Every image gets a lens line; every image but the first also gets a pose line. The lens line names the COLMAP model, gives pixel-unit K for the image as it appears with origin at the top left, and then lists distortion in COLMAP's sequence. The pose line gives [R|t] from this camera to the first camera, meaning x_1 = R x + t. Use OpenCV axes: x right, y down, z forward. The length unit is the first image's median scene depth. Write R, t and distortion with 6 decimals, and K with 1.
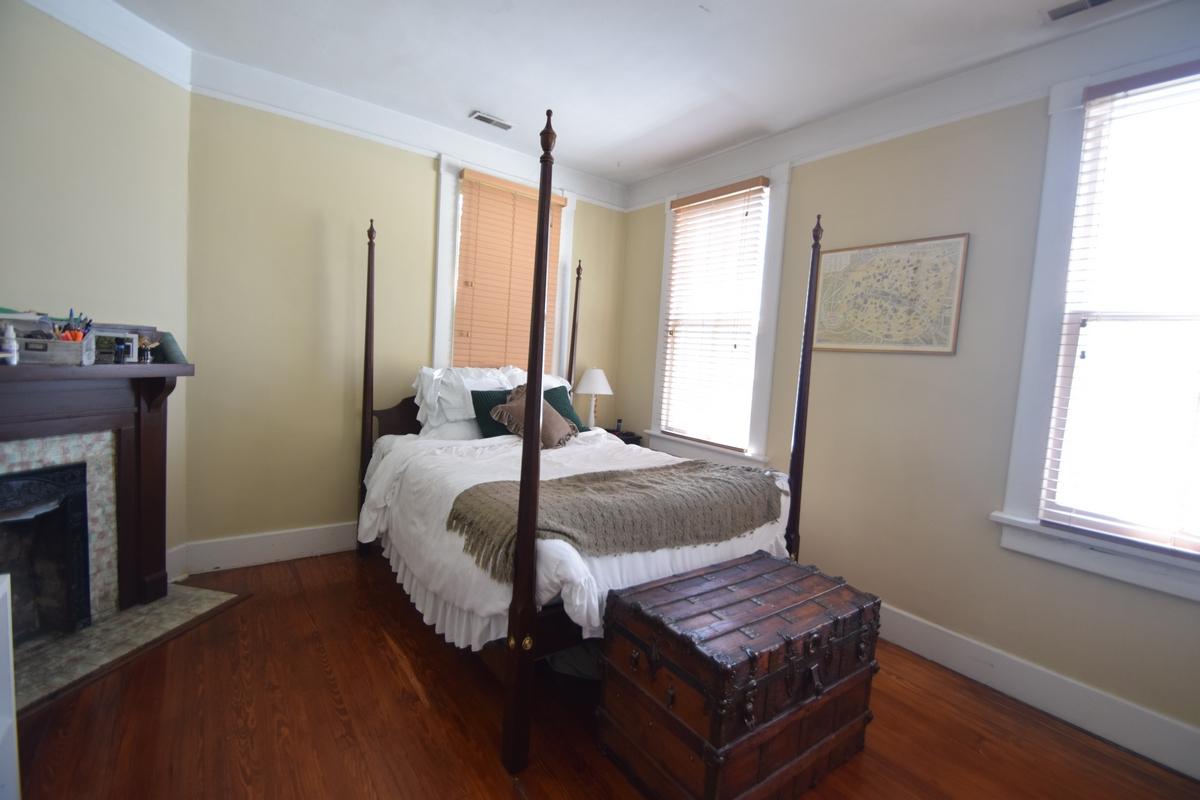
lens RADIAL K [[527.0, 0, 600.0], [0, 527.0, 400.0], [0, 0, 1]] dist [-0.012476, -0.000126]
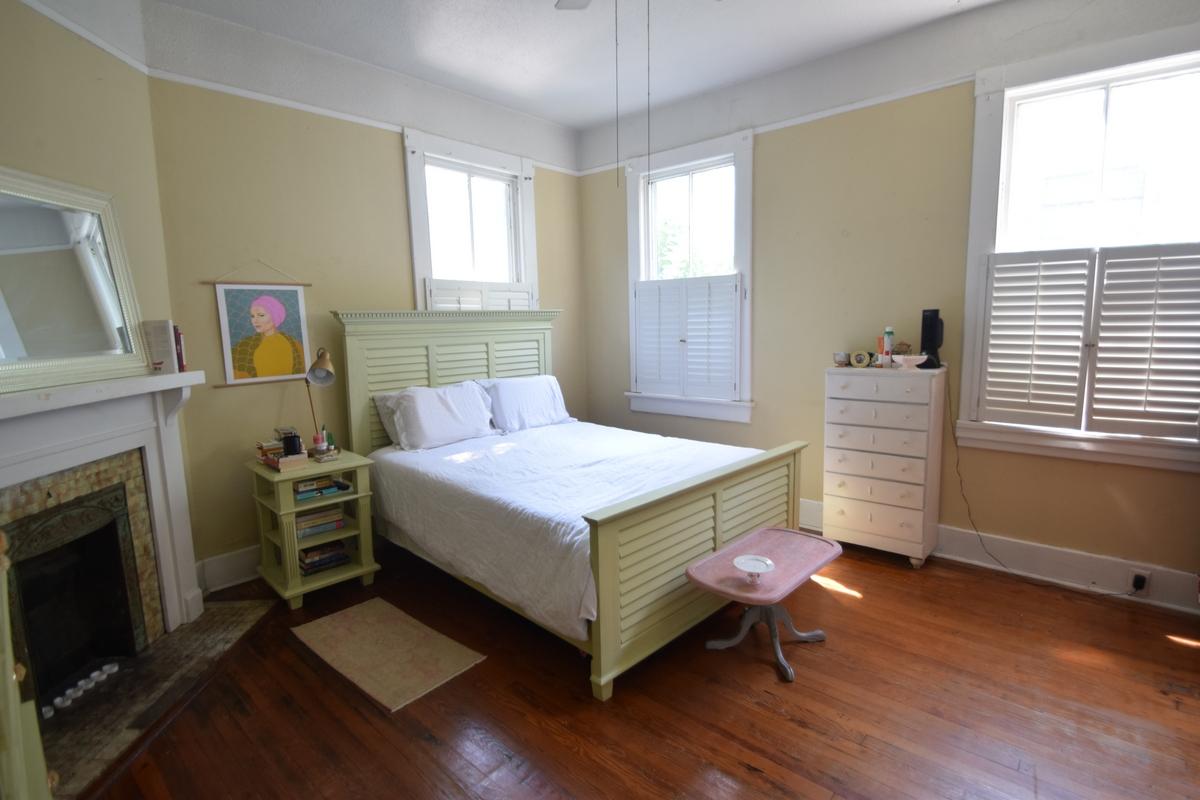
lens RADIAL K [[595.9, 0, 600.0], [0, 595.9, 400.0], [0, 0, 1]] dist [0.002547, 0.000262]
pose [[0.978374, -0.110875, 0.174619, -0.205905], [0.101117, 0.992824, 0.063848, -0.009434], [-0.180445, -0.044811, 0.982564, -0.162867]]
